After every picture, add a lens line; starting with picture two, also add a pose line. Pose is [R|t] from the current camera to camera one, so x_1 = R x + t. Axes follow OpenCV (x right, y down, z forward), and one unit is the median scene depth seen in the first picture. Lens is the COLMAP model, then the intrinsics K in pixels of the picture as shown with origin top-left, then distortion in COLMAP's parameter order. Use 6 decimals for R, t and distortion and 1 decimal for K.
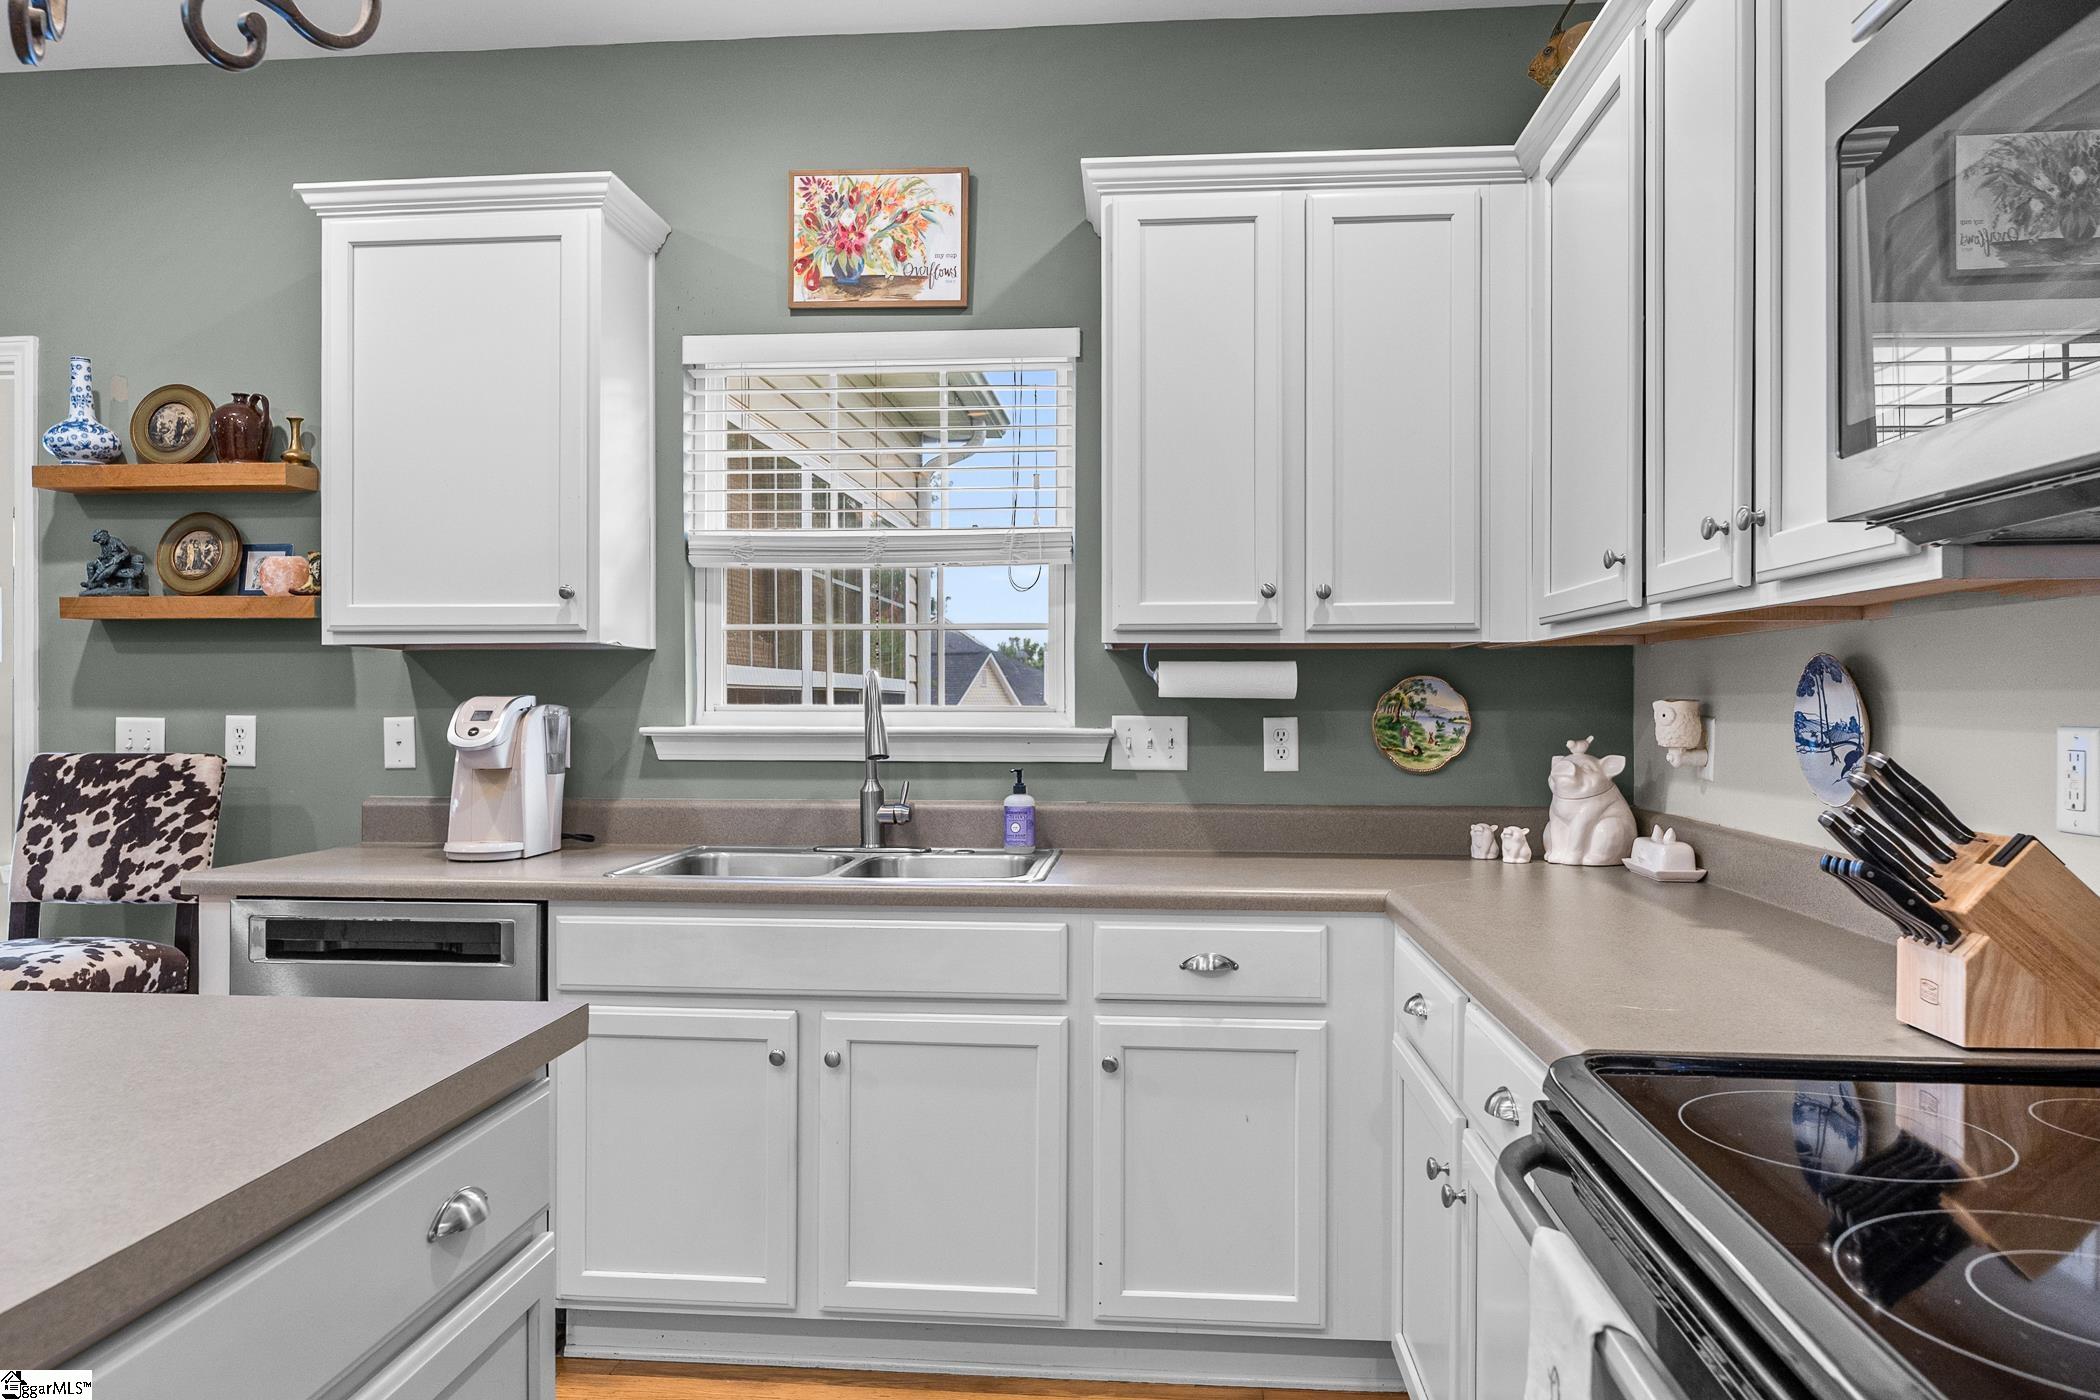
lens RADIAL K [[1419.7, 0, 1049.2], [0, 1419.7, 715.1], [0, 0, 1]] dist [-0.005810, 0.000742]
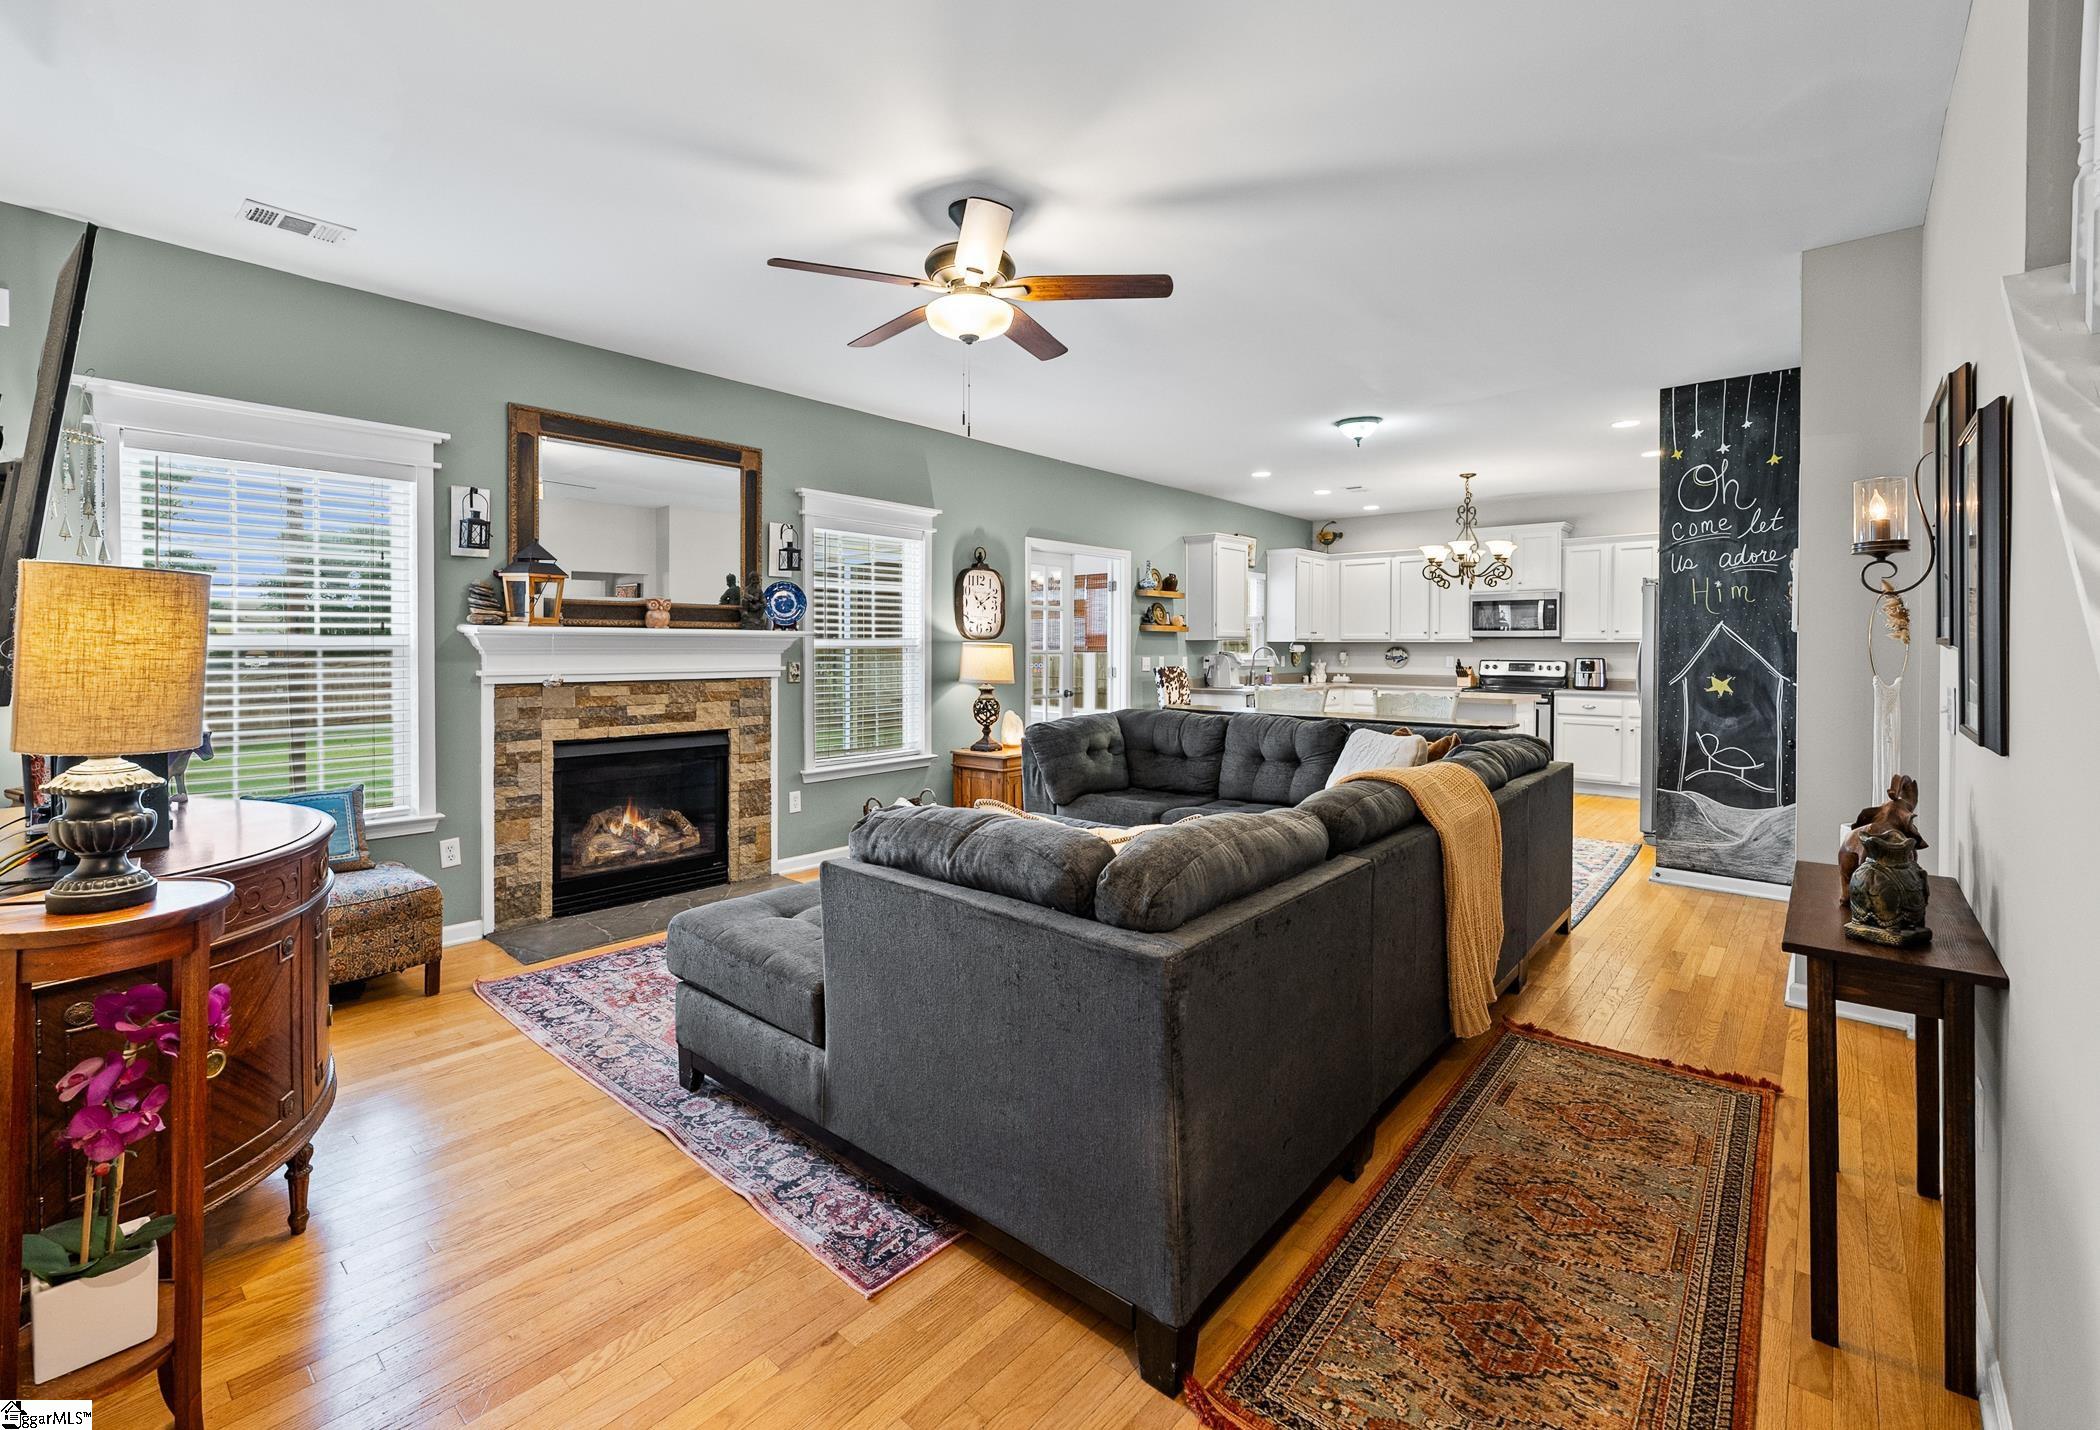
lens RADIAL K [[902.1, 0, 995.5], [0, 902.1, 654.2], [0, 0, 1]] dist [0.003183, -0.000073]
pose [[0.613114, -0.003855, 0.789985, -2.939451], [0.002678, 0.999992, 0.002802, -0.014649], [-0.789990, 0.000398, 0.613120, -0.135902]]
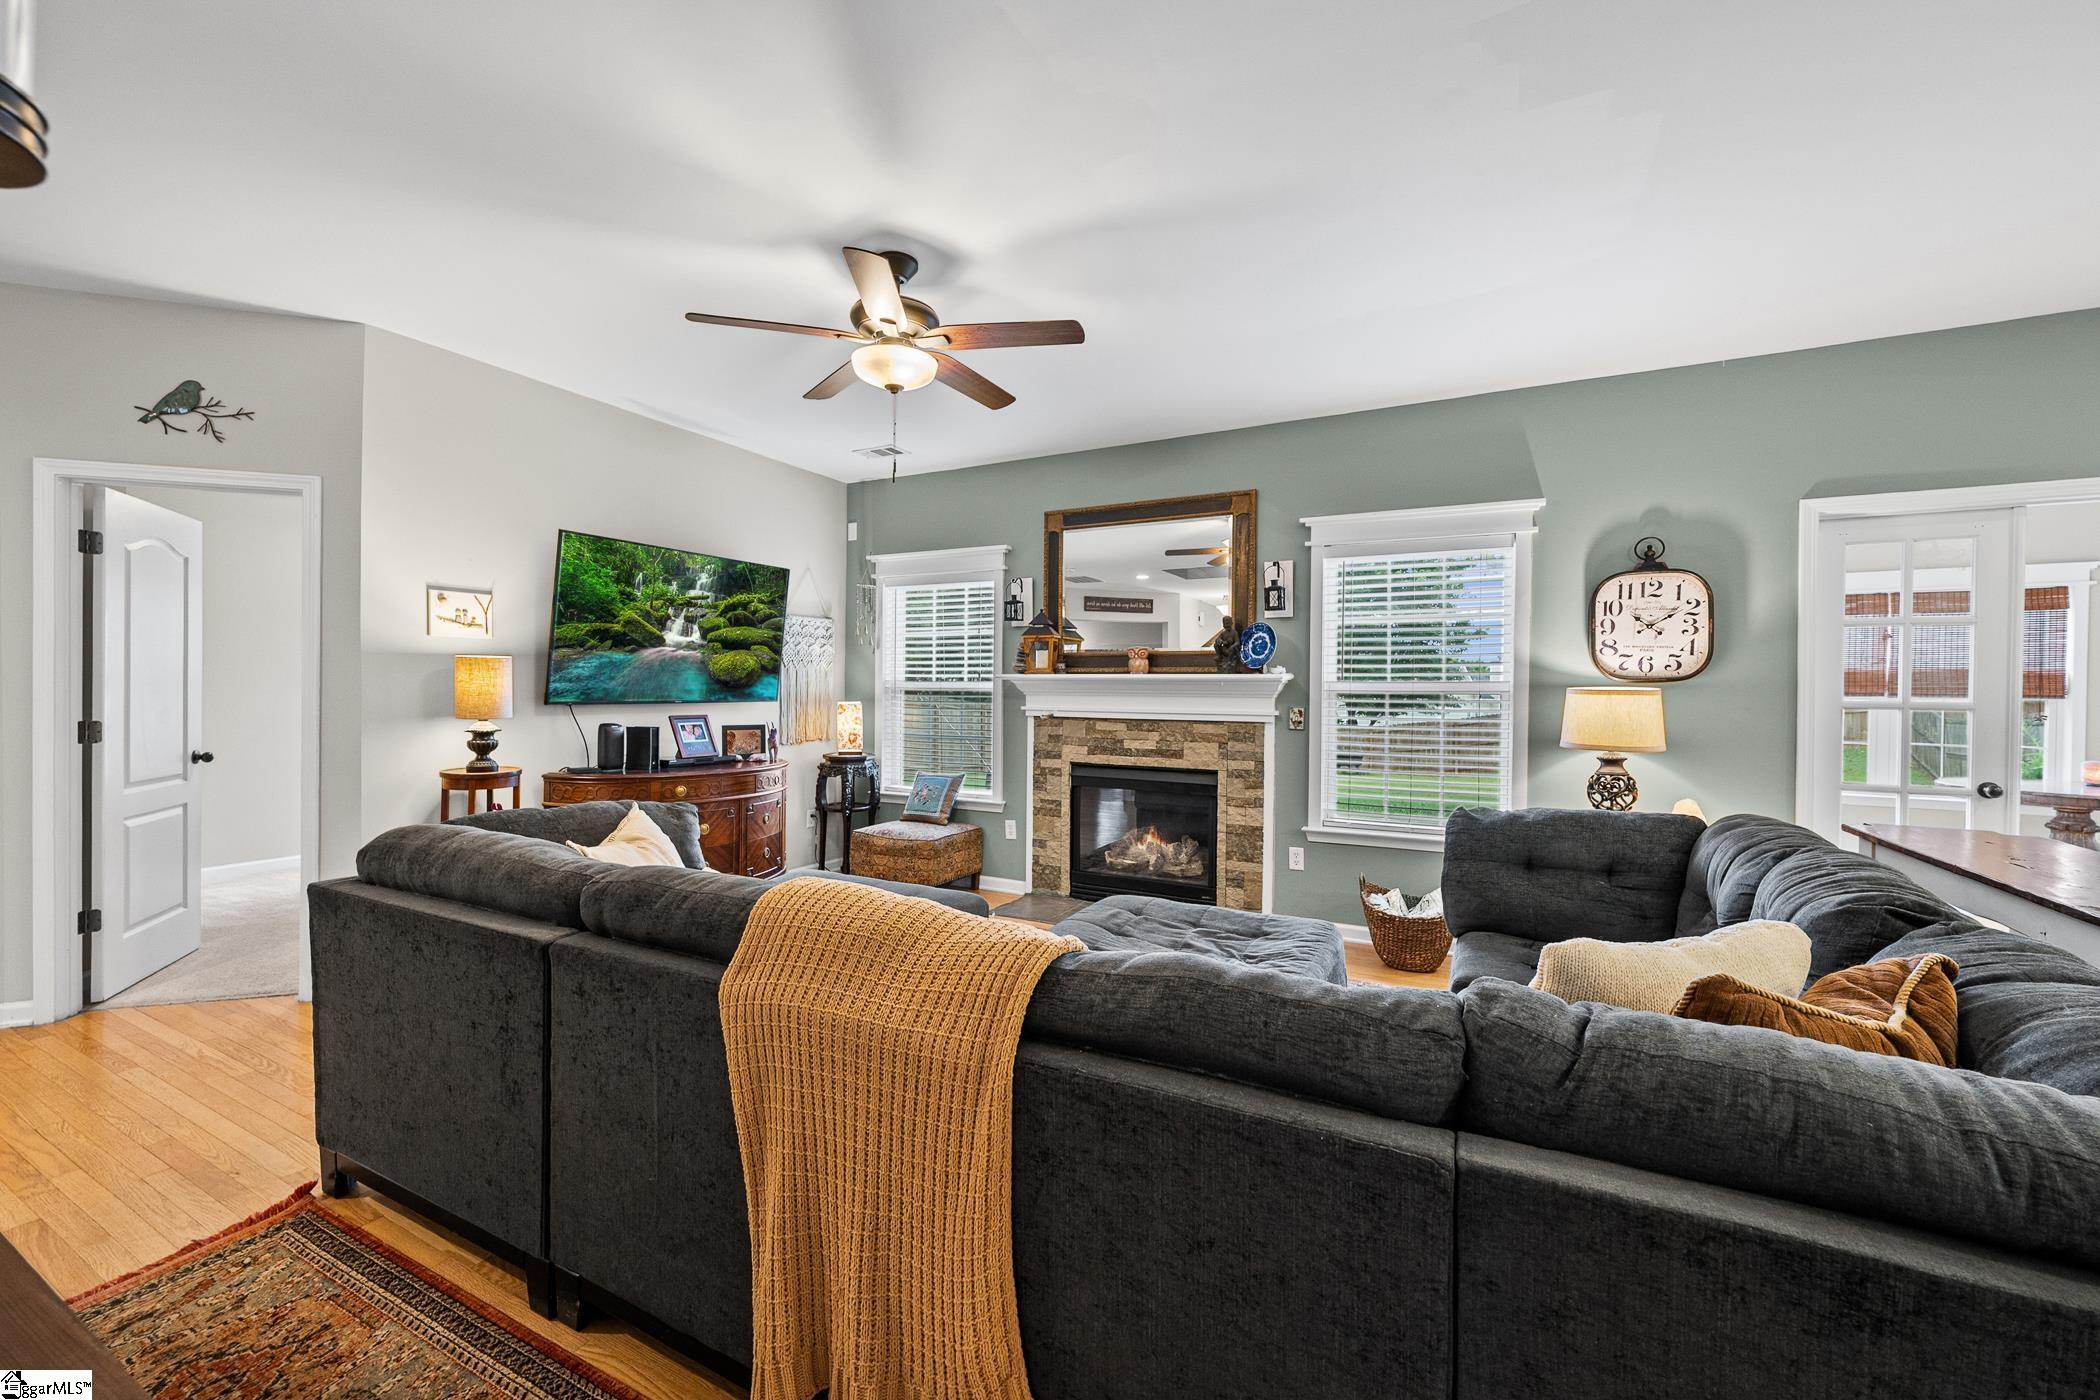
lens RADIAL K [[835.7, 0, 1049.0], [0, 835.7, 695.8], [0, 0, 1]] dist [0.000828, 0.000328]
pose [[0.920991, 0.011609, -0.389411, -1.616646], [-0.011745, 0.999929, 0.002032, -0.014448], [0.389406, 0.002702, 0.921062, -0.314174]]
